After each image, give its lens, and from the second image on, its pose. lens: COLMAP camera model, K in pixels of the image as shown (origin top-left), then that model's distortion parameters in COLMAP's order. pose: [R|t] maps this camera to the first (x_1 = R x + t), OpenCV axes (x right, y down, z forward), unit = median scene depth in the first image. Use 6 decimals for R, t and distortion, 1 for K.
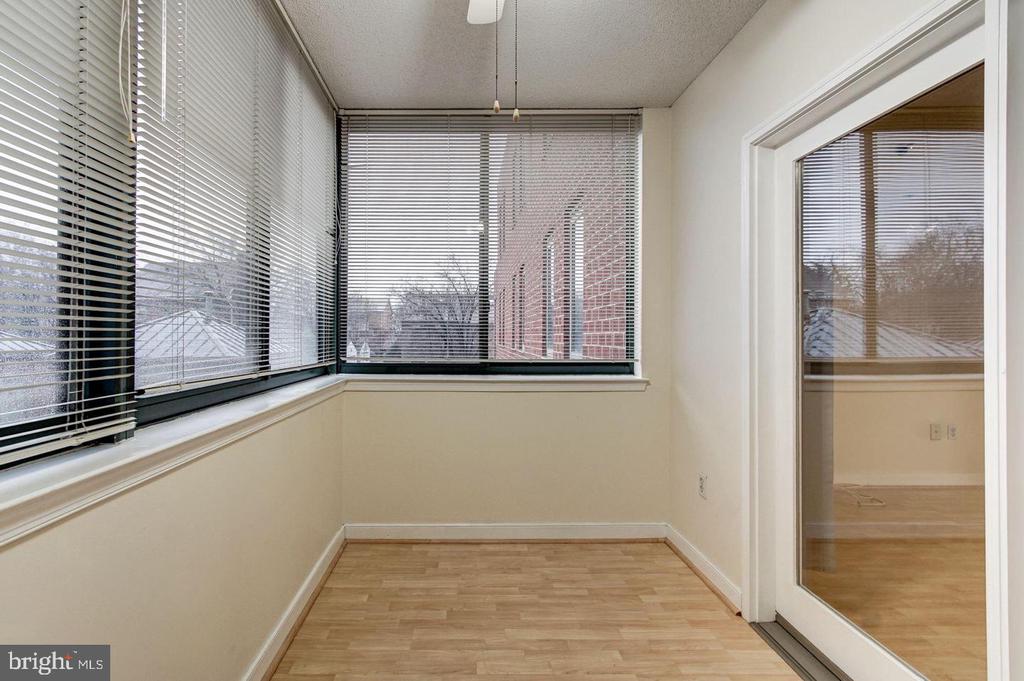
lens RADIAL K [[468.6, 0, 509.4], [0, 468.6, 337.0], [0, 0, 1]] dist [0.005260, 0.000499]
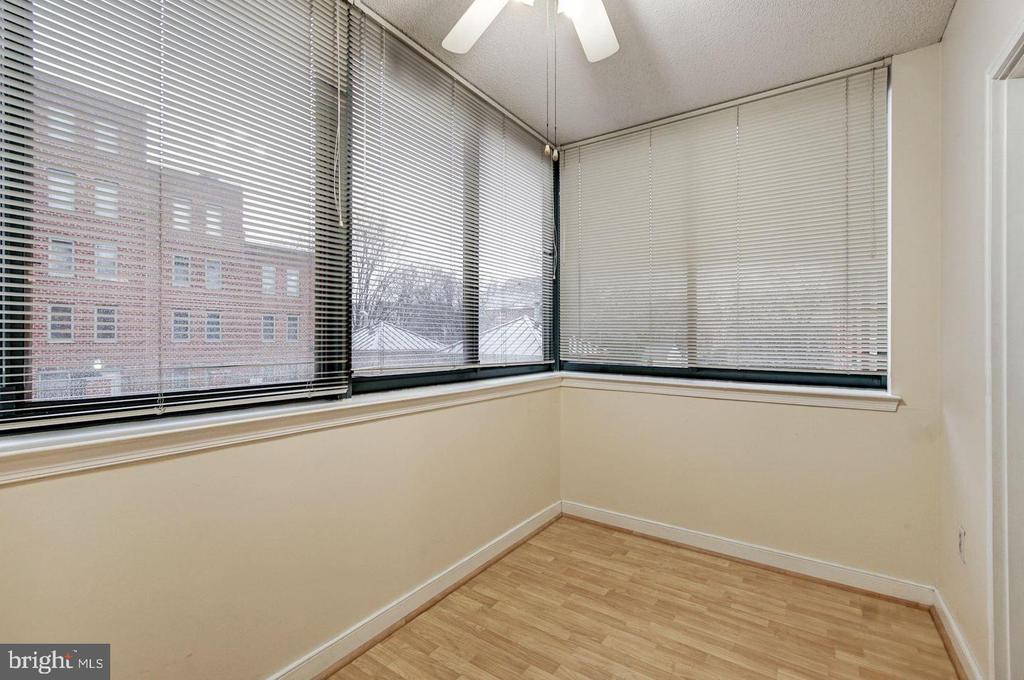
lens RADIAL K [[468.6, 0, 527.3], [0, 468.6, 343.7], [0, 0, 1]] dist [0.005260, 0.000499]
pose [[0.820309, 0.014565, -0.571734, 0.314075], [-0.010143, 0.999889, 0.010919, -0.003139], [0.571830, -0.003158, 0.820366, -0.009528]]
